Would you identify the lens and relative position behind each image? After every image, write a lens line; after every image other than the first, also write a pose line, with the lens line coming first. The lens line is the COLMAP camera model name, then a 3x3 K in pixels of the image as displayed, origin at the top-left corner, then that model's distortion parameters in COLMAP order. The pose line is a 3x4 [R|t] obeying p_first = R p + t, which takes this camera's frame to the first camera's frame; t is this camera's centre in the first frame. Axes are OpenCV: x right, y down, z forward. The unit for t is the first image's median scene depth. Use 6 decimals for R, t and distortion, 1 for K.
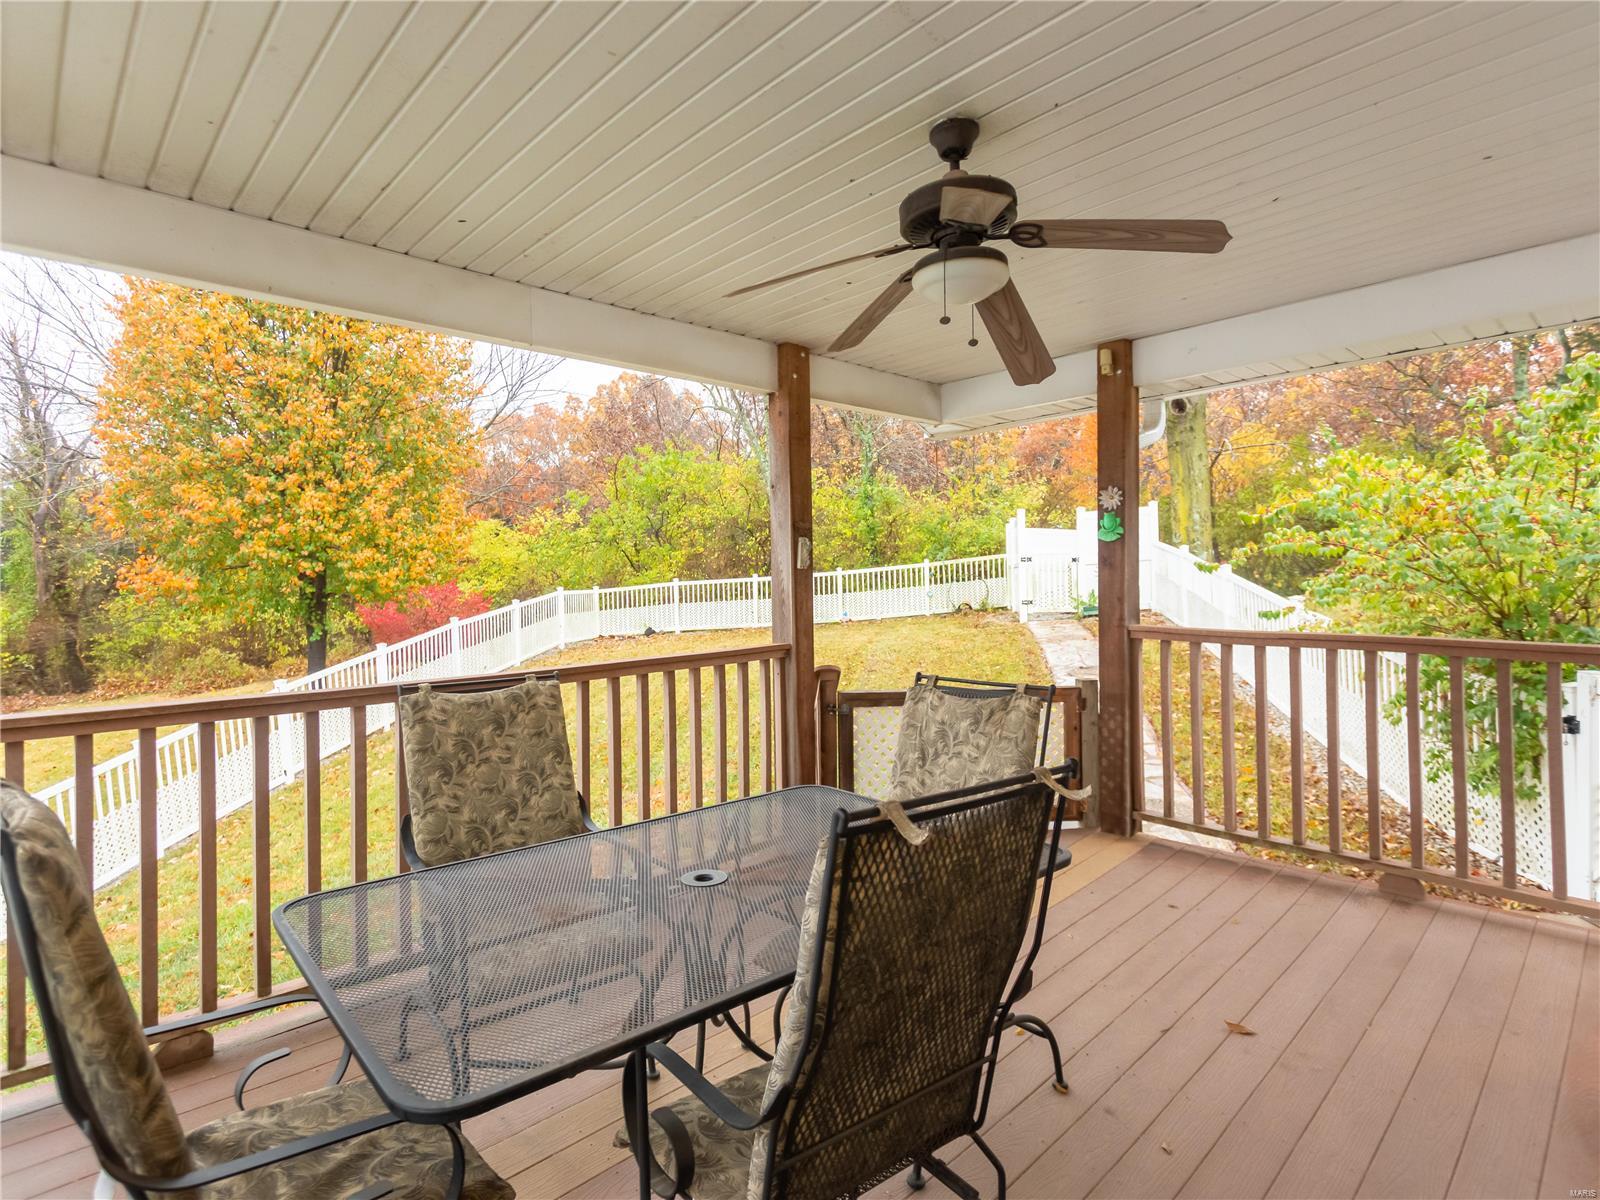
lens RADIAL K [[841.9, 0, 792.0], [0, 841.9, 592.8], [0, 0, 1]] dist [0.000837, 0.005520]
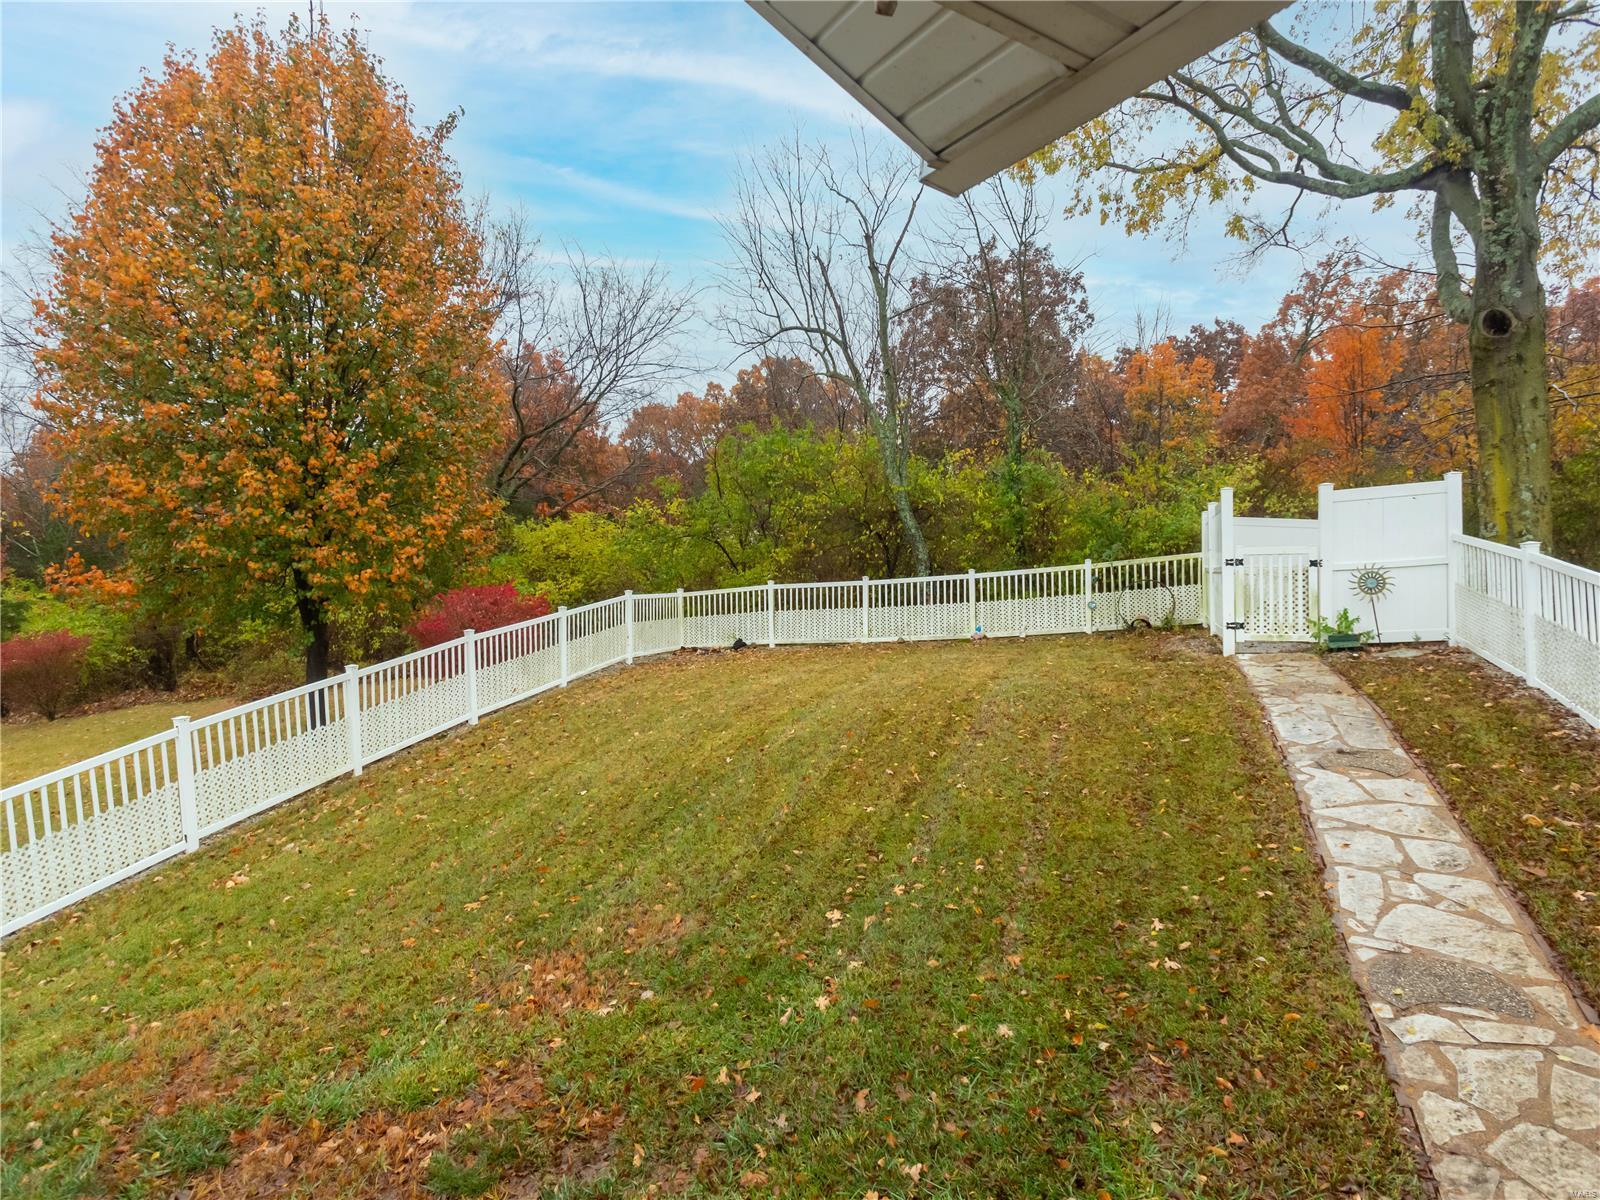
lens RADIAL K [[841.9, 0, 793.9], [0, 841.9, 593.1], [0, 0, 1]] dist [0.000837, 0.005520]
pose [[0.980223, 0.013053, -0.197467, 0.050320], [-0.011760, 0.999901, 0.007718, -0.012081], [0.197548, -0.005243, 0.980279, 0.205732]]
